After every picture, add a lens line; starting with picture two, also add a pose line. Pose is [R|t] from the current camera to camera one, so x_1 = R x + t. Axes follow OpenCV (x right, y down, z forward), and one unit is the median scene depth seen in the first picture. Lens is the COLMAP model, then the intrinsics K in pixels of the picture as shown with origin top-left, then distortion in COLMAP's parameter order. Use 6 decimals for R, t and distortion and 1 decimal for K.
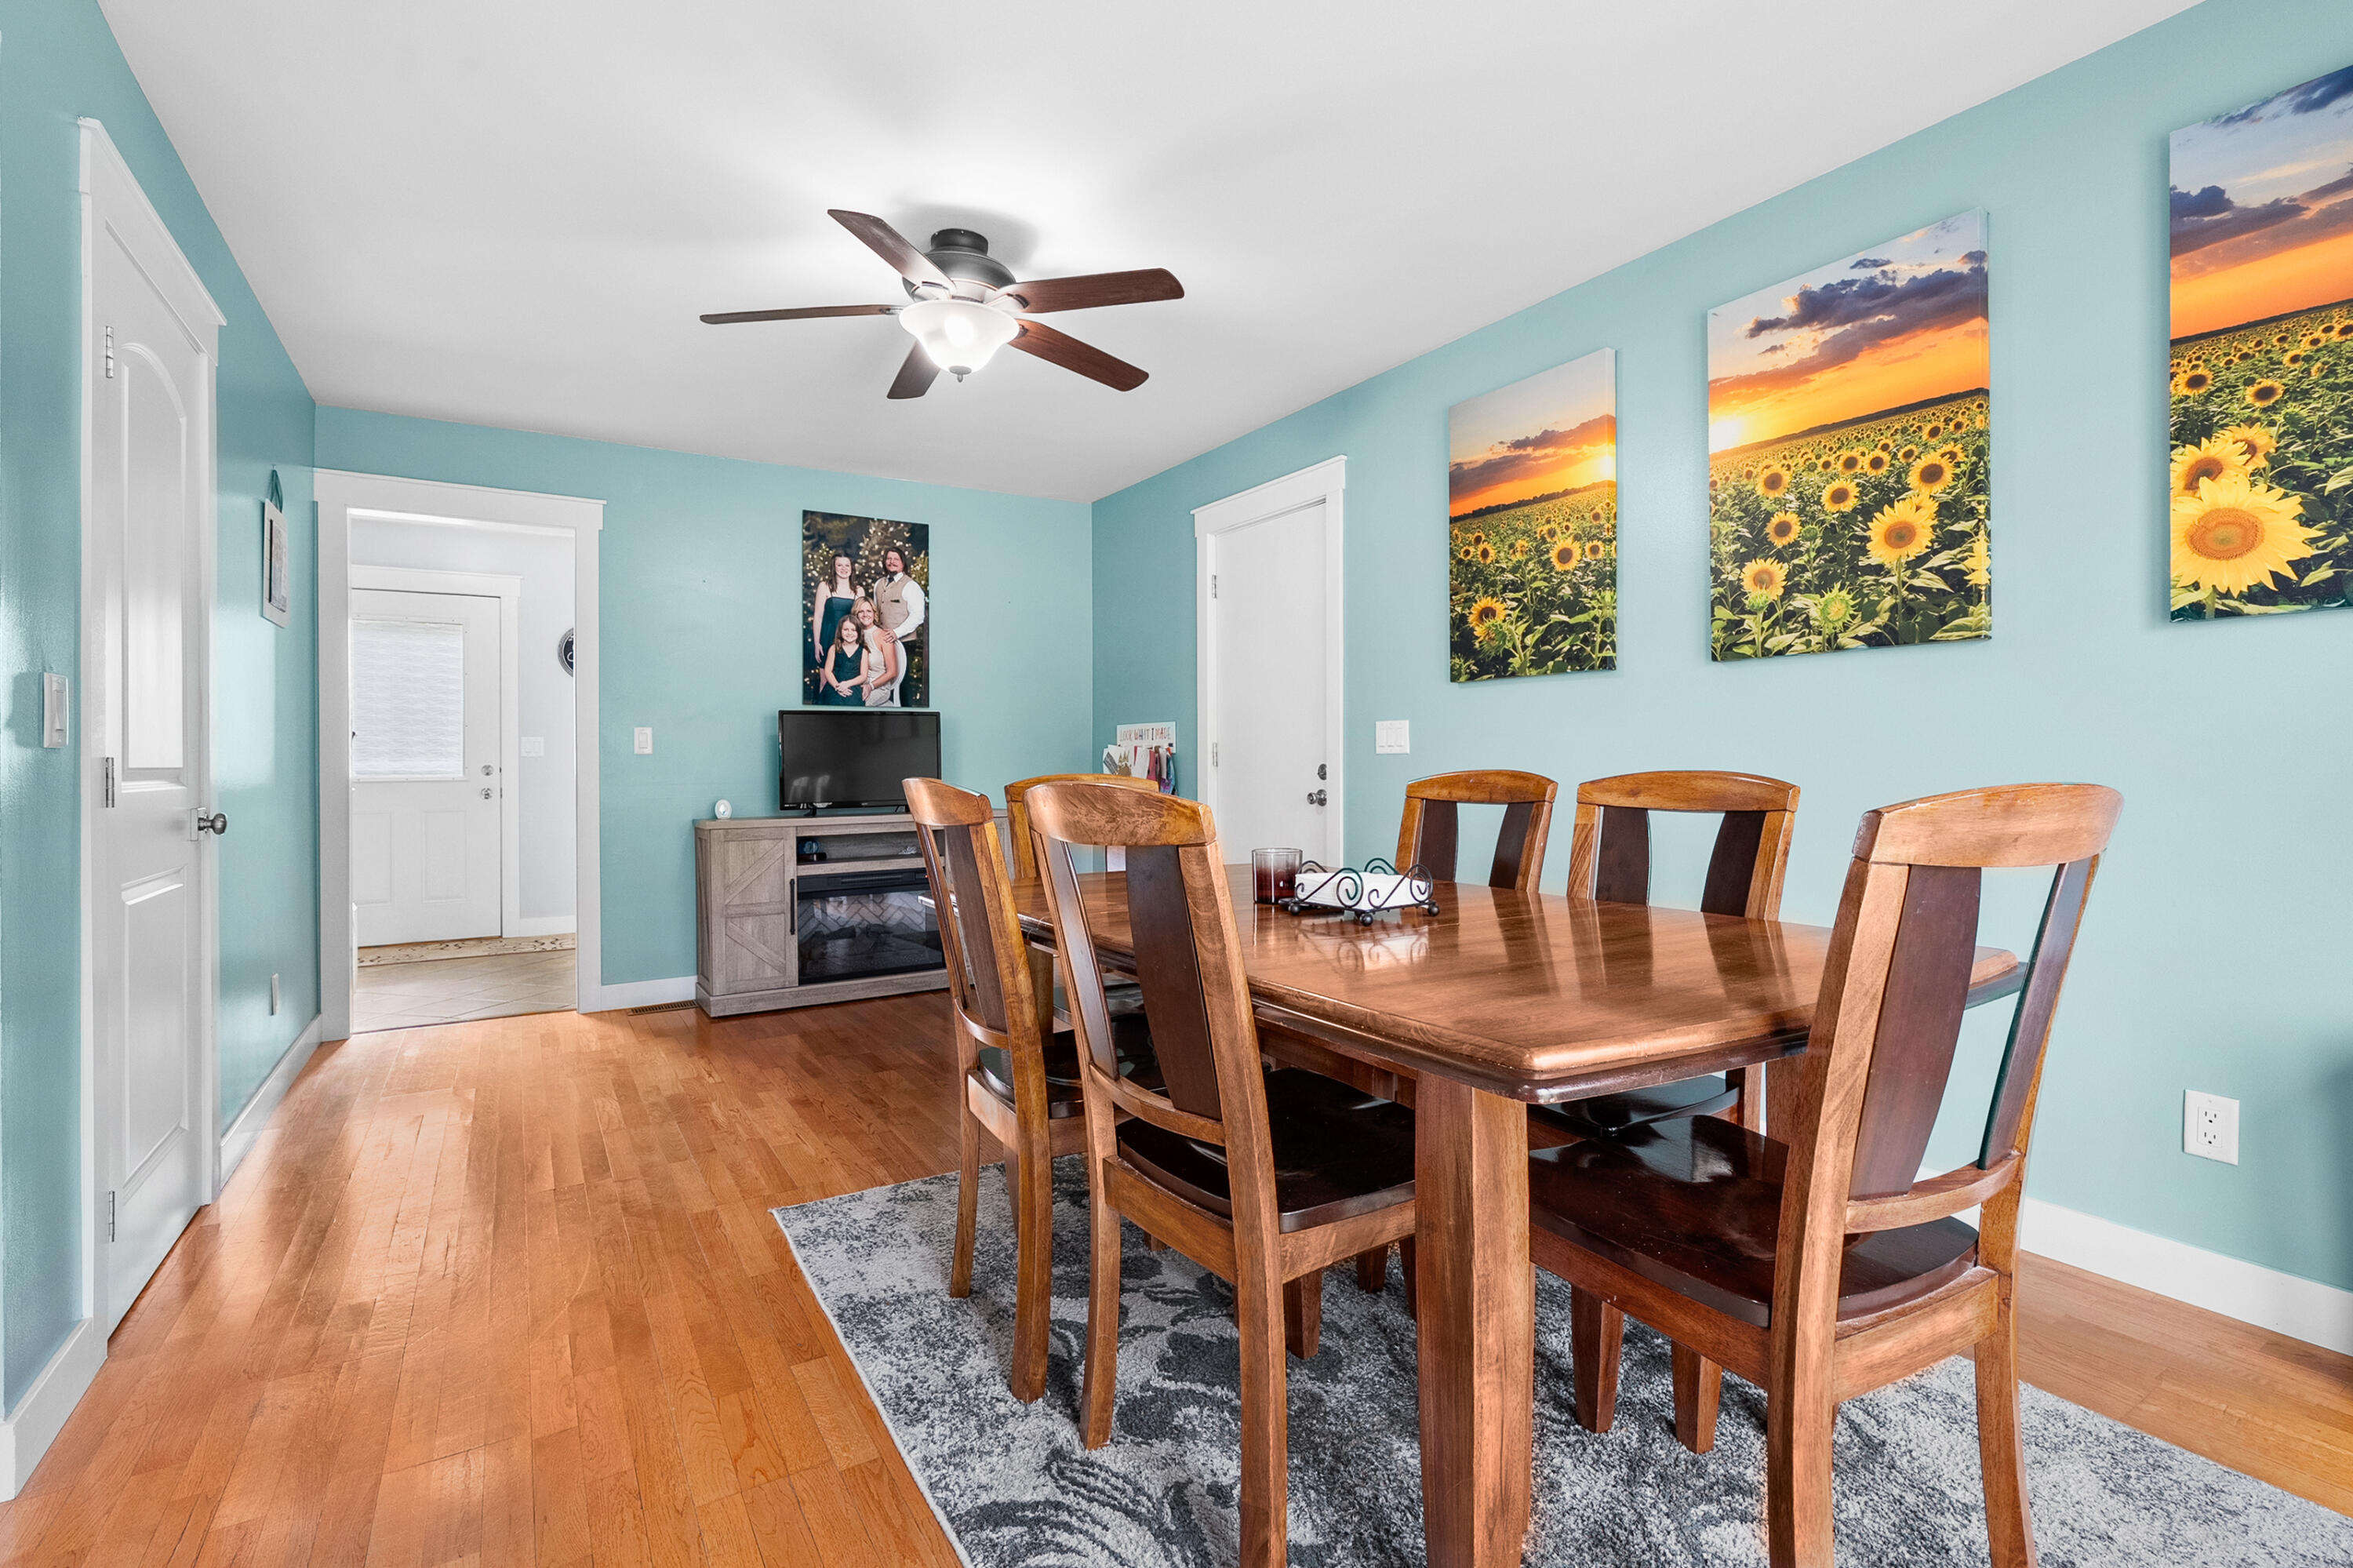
lens RADIAL K [[1067.1, 0, 1184.3], [0, 1067.1, 760.8], [0, 0, 1]] dist [-0.011888, 0.005101]
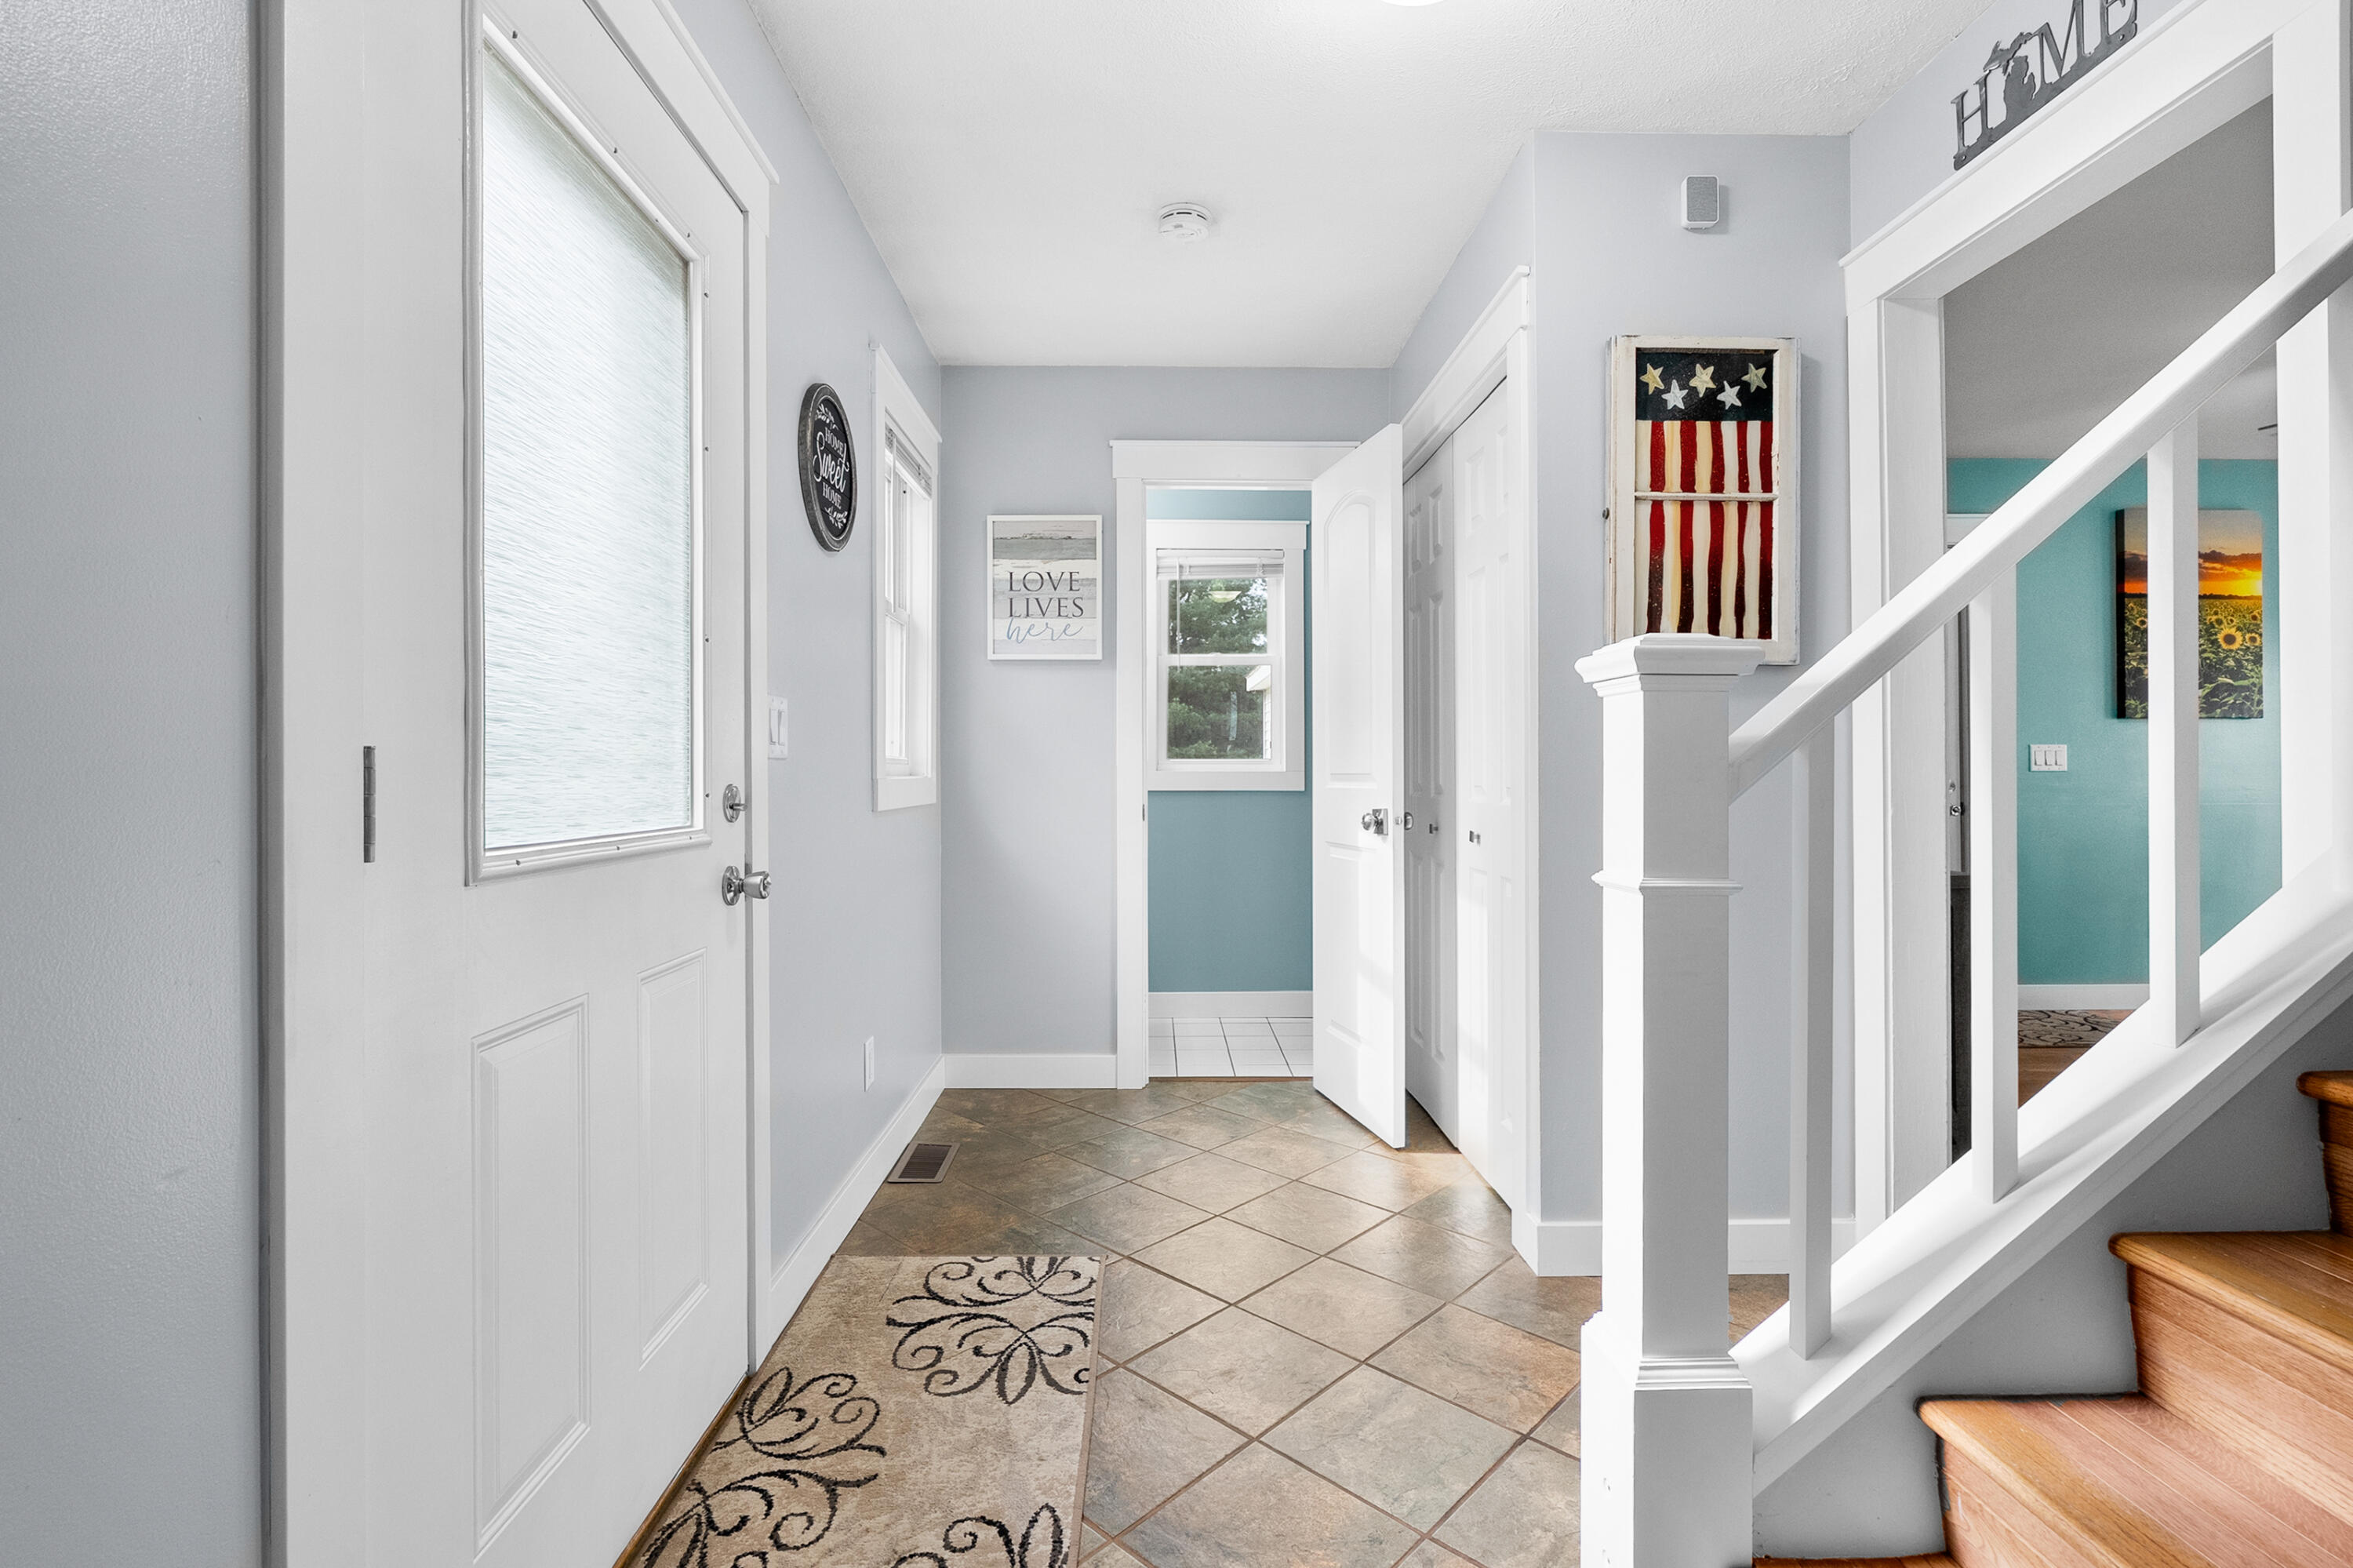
lens RADIAL K [[1067.1, 0, 1177.1], [0, 1067.1, 745.9], [0, 0, 1]] dist [-0.011888, 0.005101]
pose [[0.510756, 0.017571, 0.859546, -1.974512], [-0.002363, 0.999816, -0.019035, -0.014404], [-0.859723, 0.007691, 0.510703, 1.793475]]
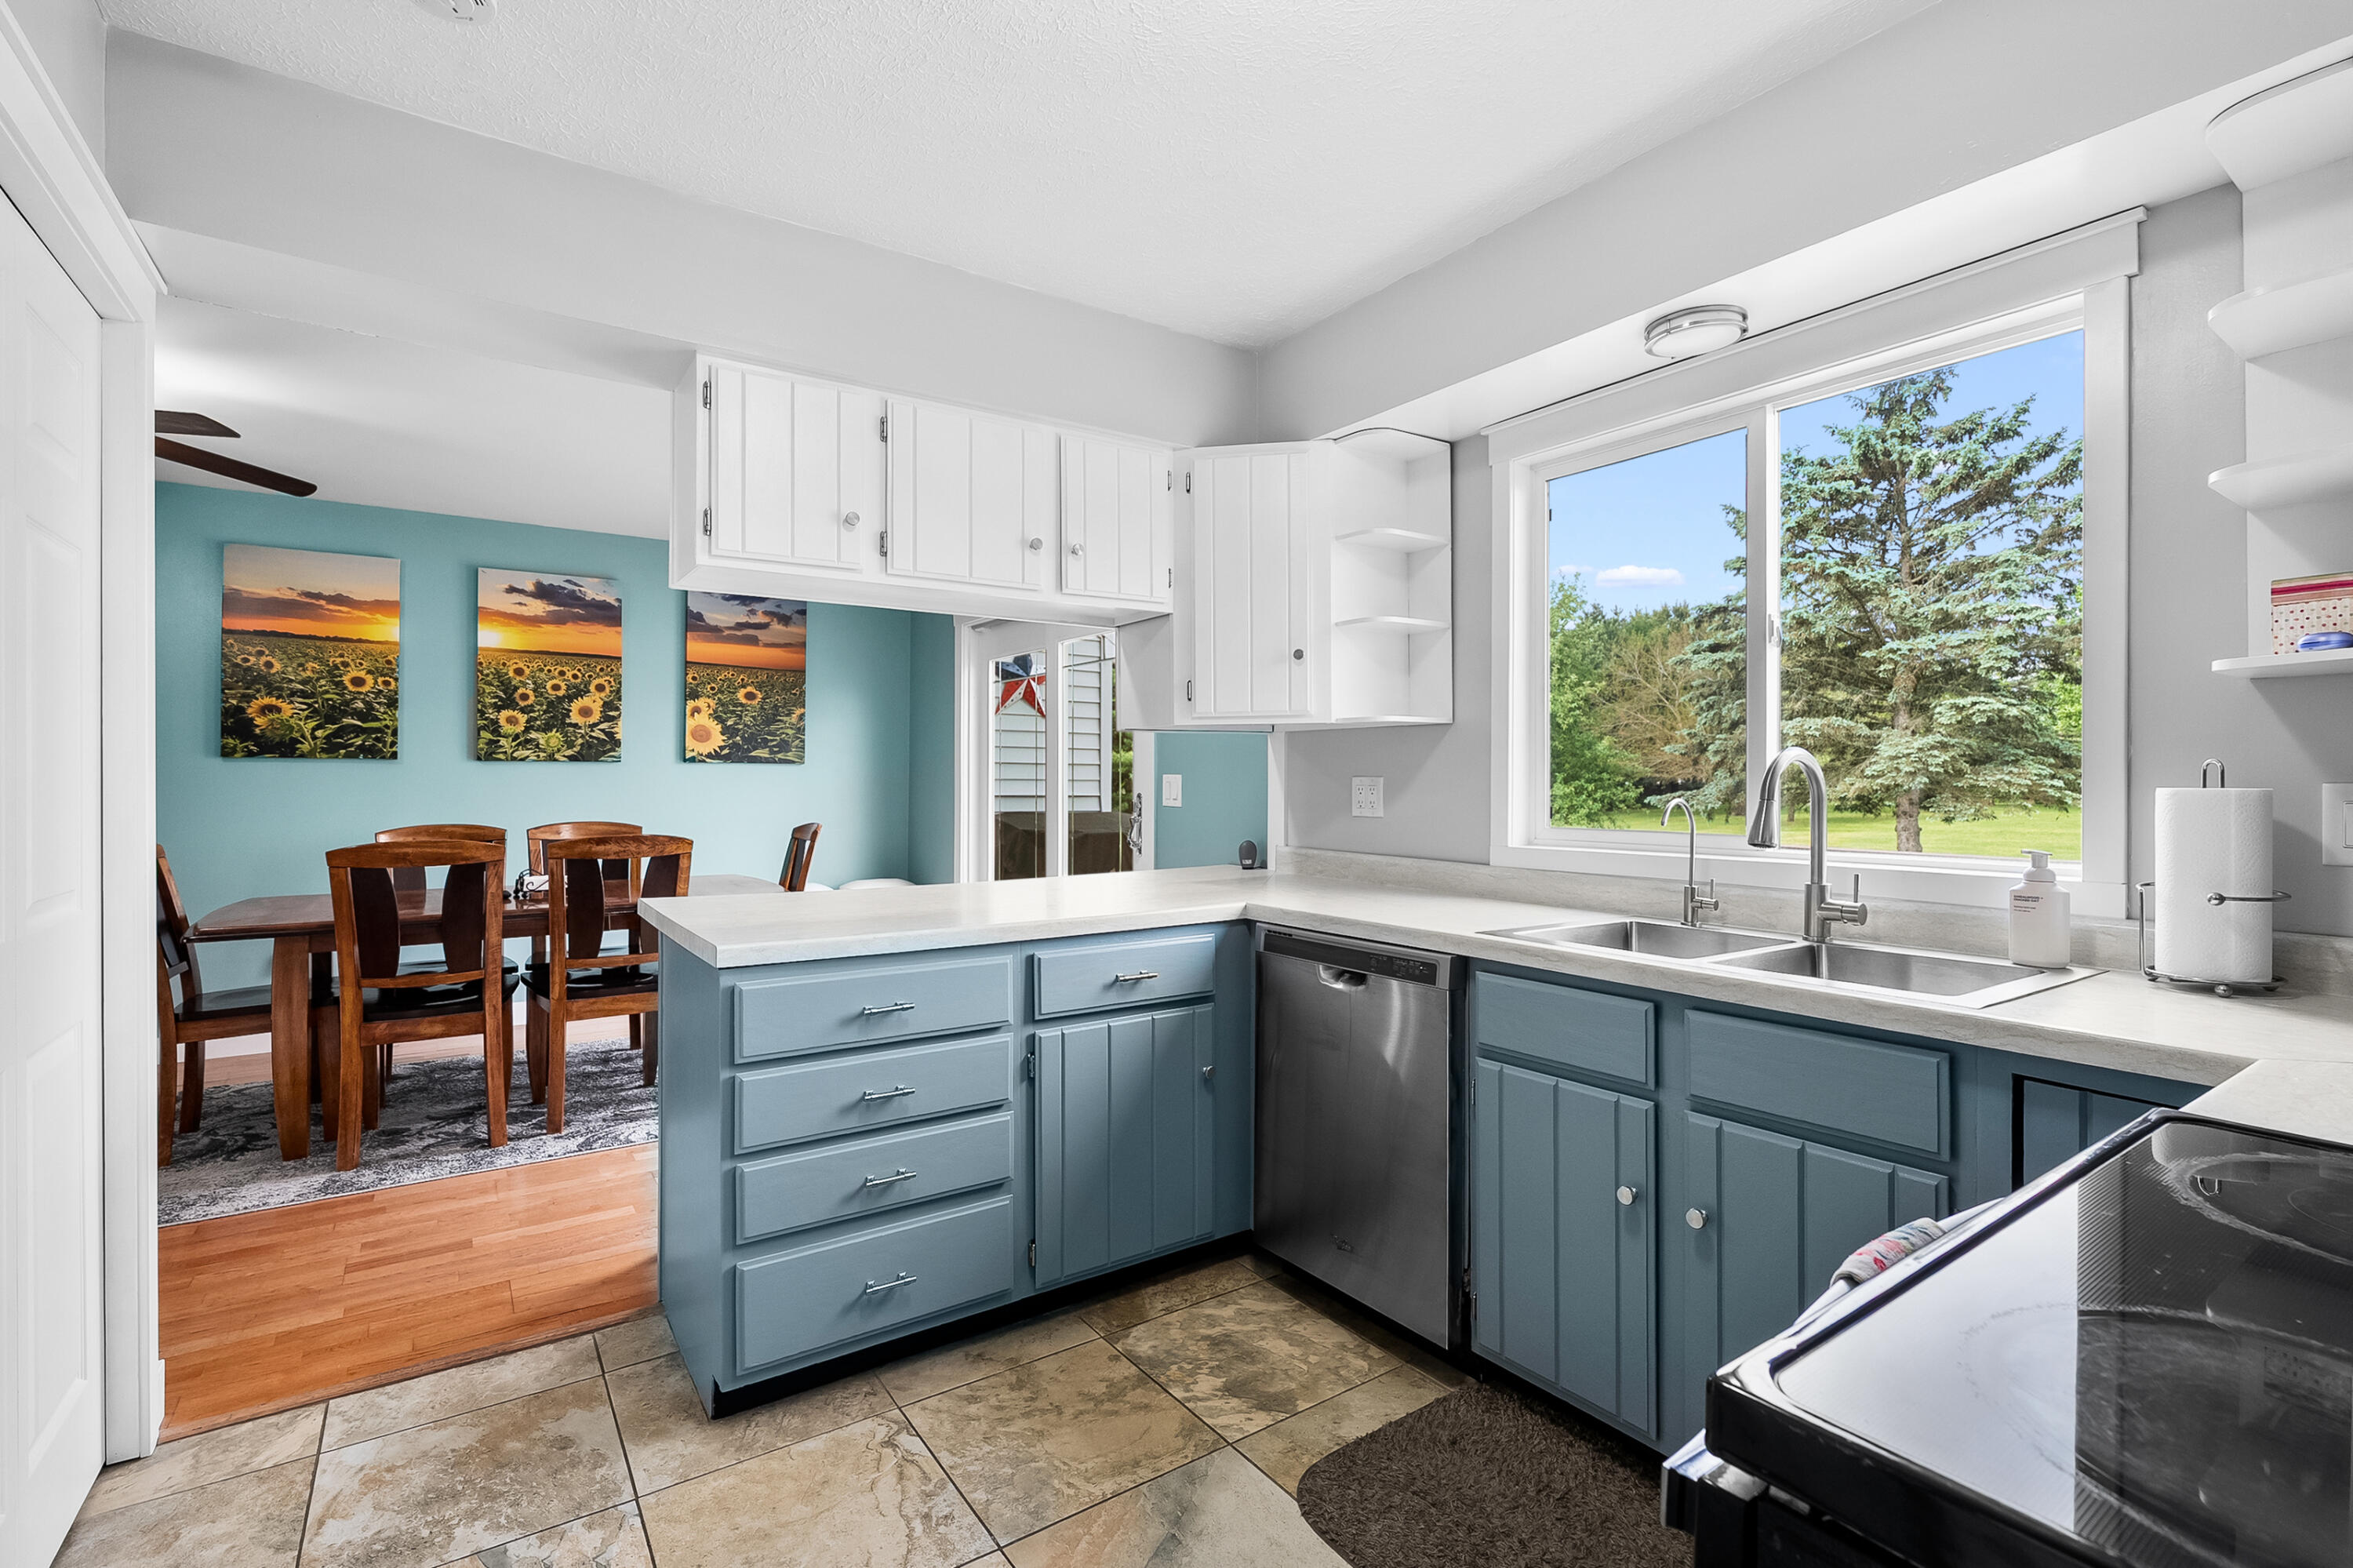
lens RADIAL K [[1067.1, 0, 1168.5], [0, 1067.1, 778.0], [0, 0, 1]] dist [-0.011888, 0.005101]
pose [[-0.039237, 0.010214, 0.999178, -1.425676], [0.002143, 0.999946, -0.010137, -0.044496], [-0.999228, 0.001744, -0.039257, -0.113184]]
